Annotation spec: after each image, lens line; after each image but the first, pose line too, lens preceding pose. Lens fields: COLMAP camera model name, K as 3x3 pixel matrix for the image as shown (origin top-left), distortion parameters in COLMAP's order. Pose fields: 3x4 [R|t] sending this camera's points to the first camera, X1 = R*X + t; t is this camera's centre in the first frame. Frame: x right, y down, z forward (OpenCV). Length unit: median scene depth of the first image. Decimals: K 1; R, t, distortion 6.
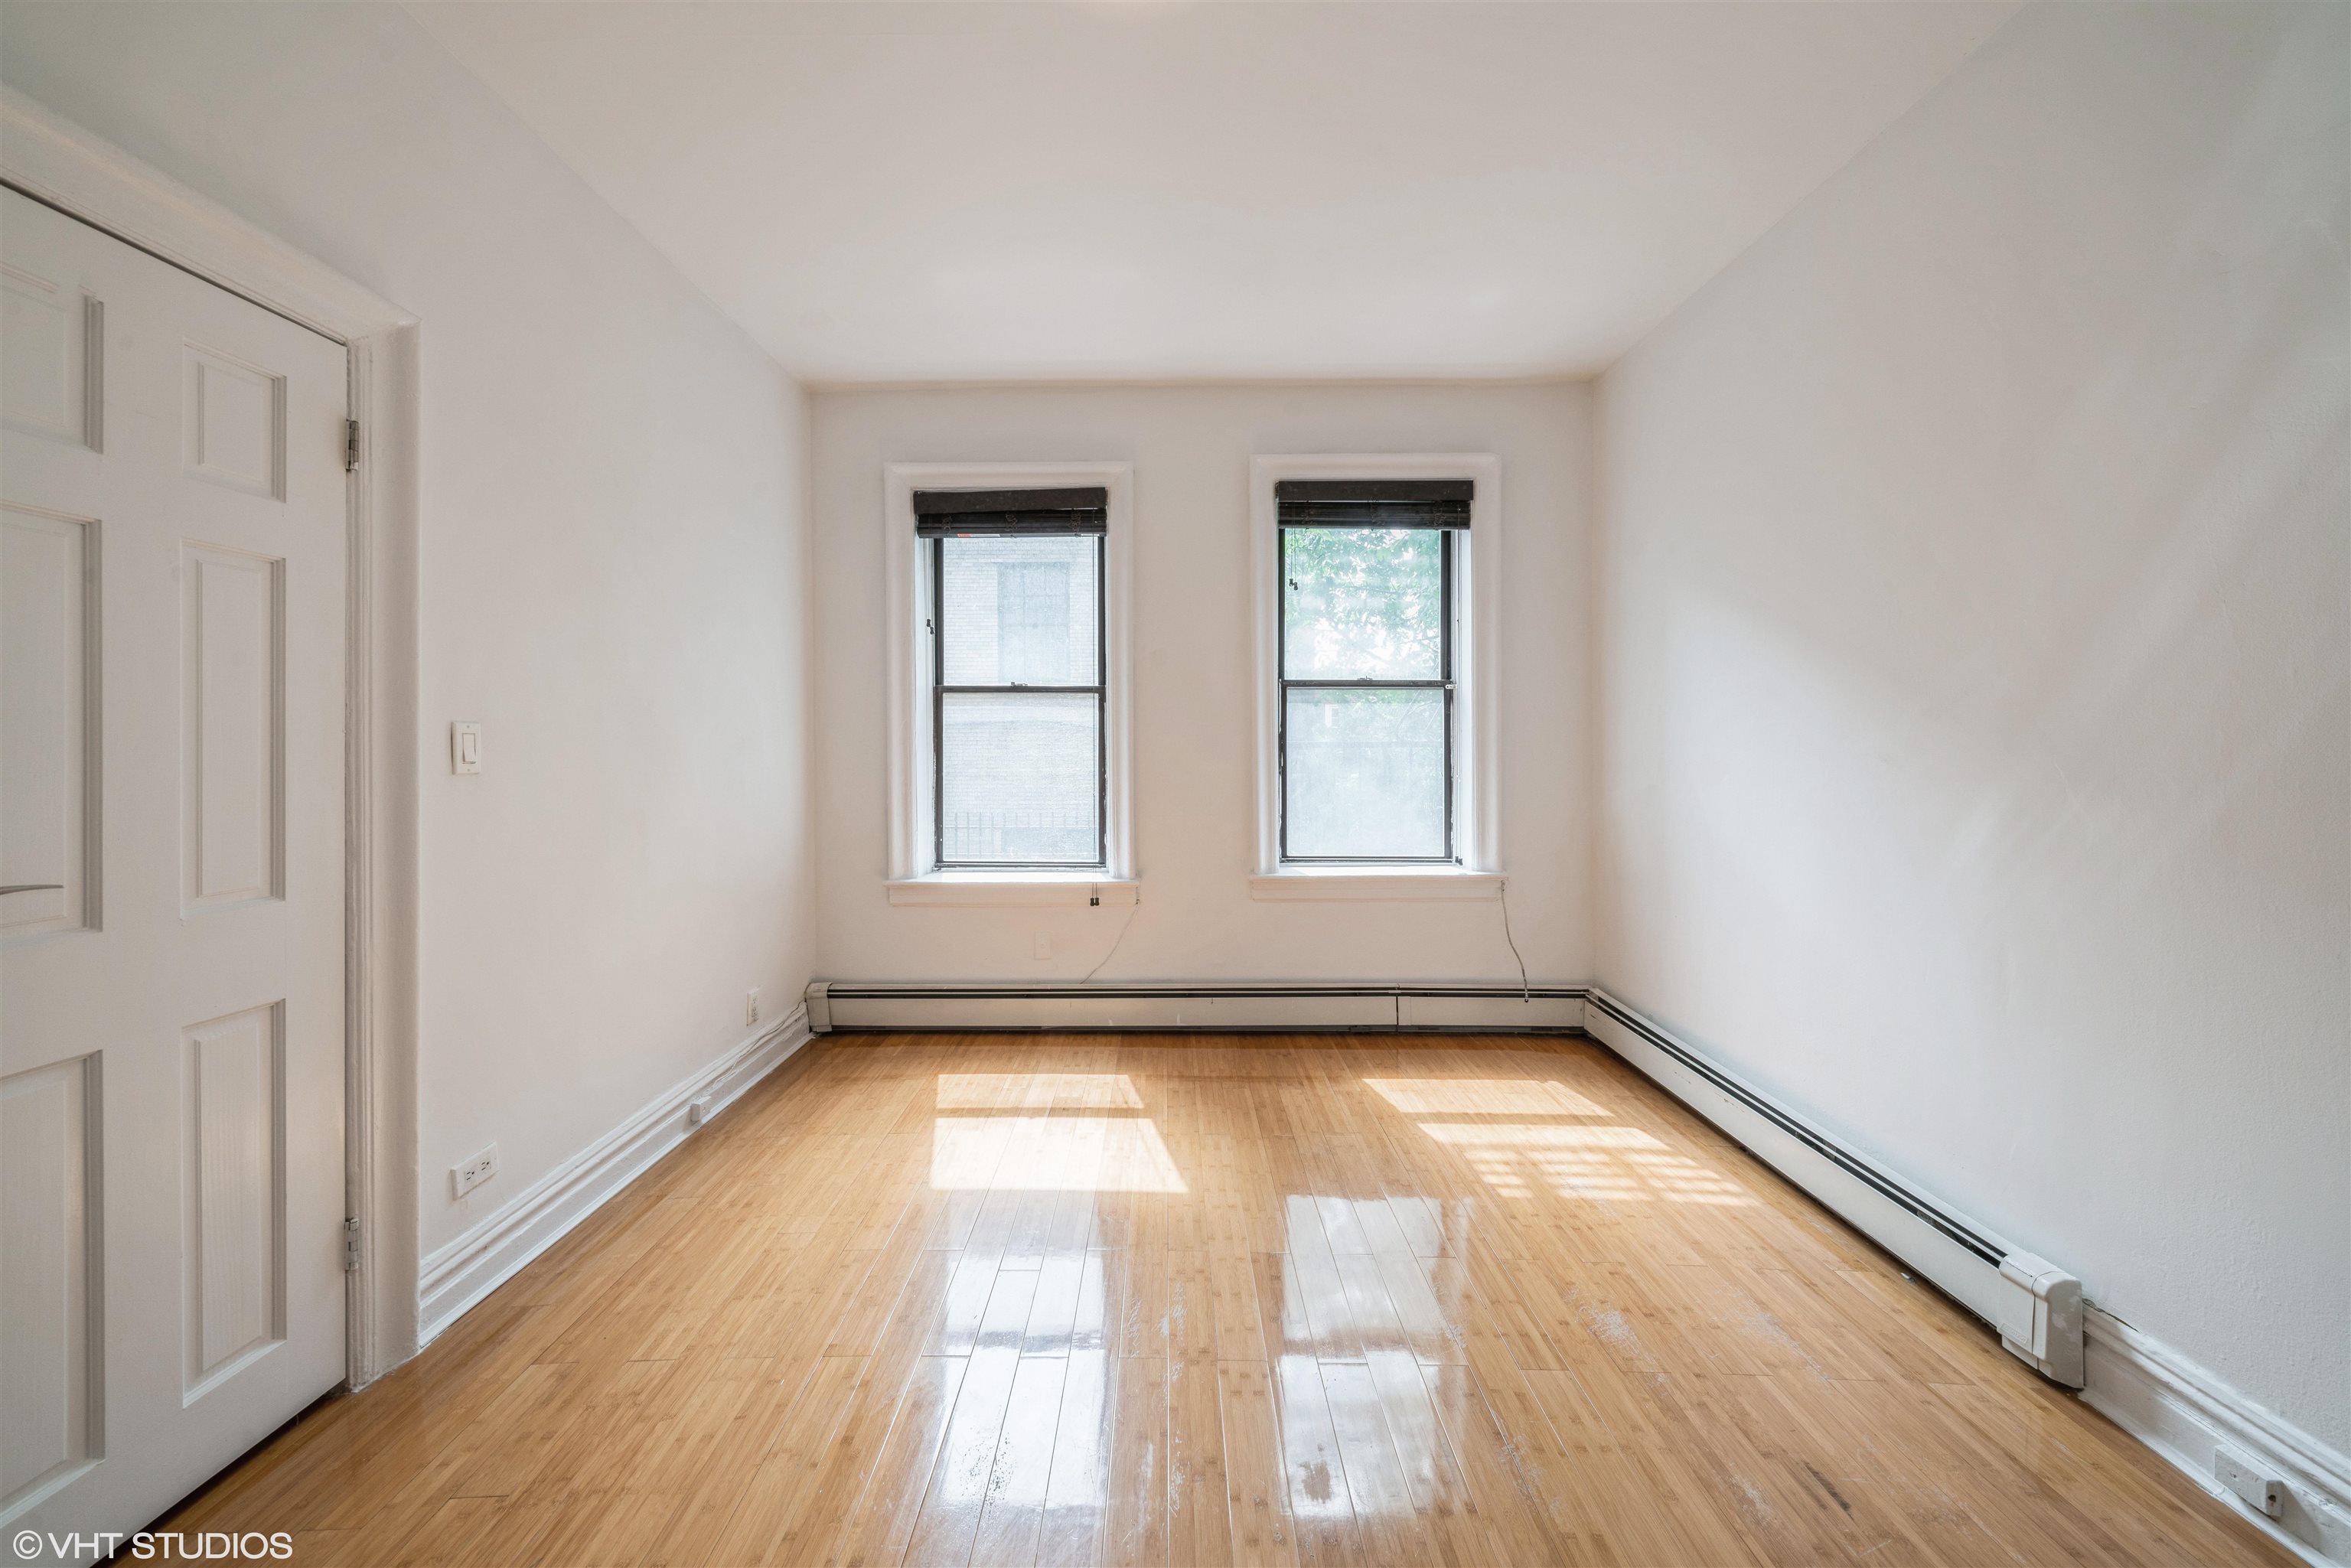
lens RADIAL K [[830.3, 0, 1172.2], [0, 830.3, 761.8], [0, 0, 1]] dist [-0.000094, 0.000230]
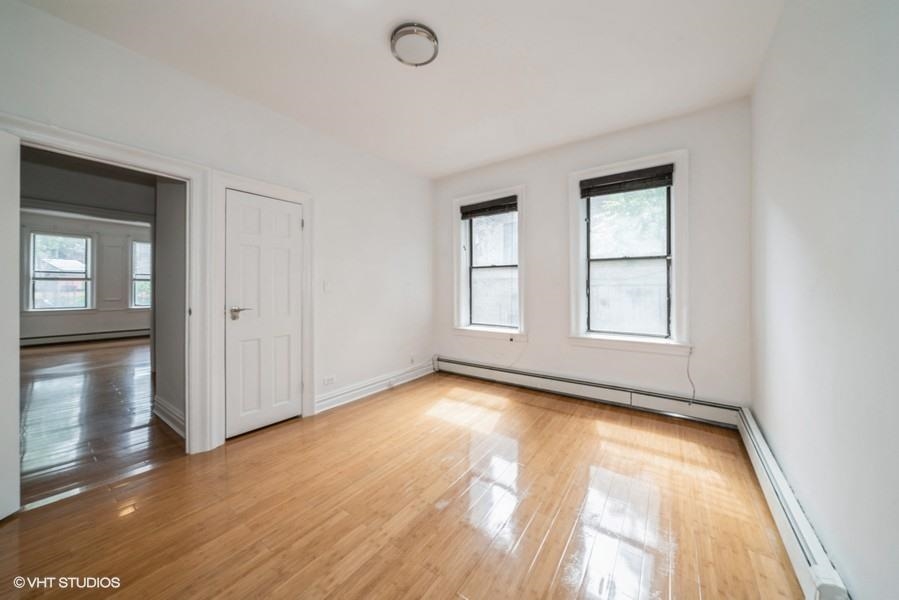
lens RADIAL K [[314.4, 0, 455.7], [0, 314.4, 292.8], [0, 0, 1]] dist [-0.000311, -0.000048]
pose [[0.820474, 0.009493, -0.571605, 0.371459], [-0.007860, 0.999955, 0.005324, 0.001825], [0.571630, 0.000125, 0.820511, -0.003780]]
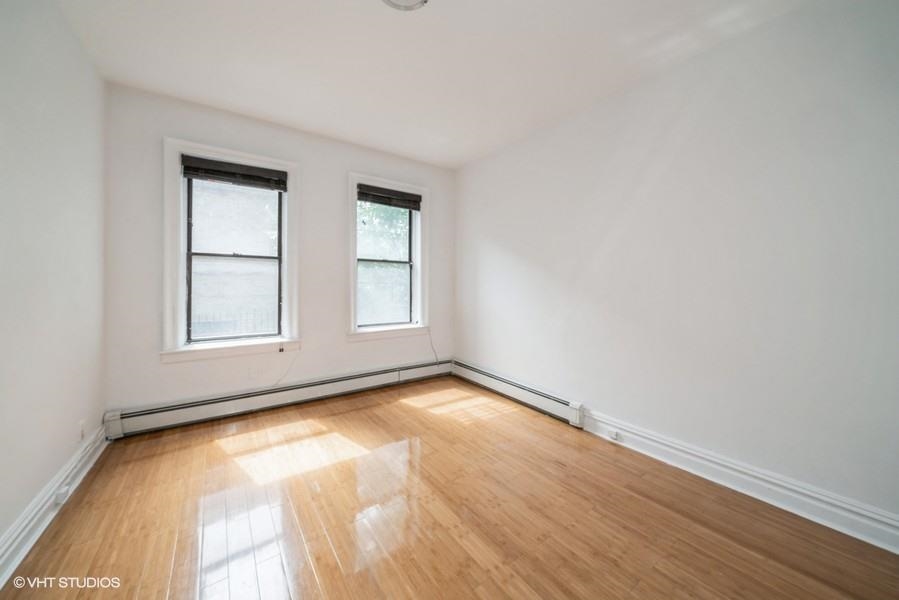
lens RADIAL K [[314.9, 0, 445.8], [0, 314.9, 288.1], [0, 0, 1]] dist [-0.007645, -0.000030]
pose [[0.813499, -0.001113, 0.581565, -0.230847], [0.005193, 0.999972, -0.005350, 0.003624], [-0.581543, 0.007372, 0.813483, 0.023477]]
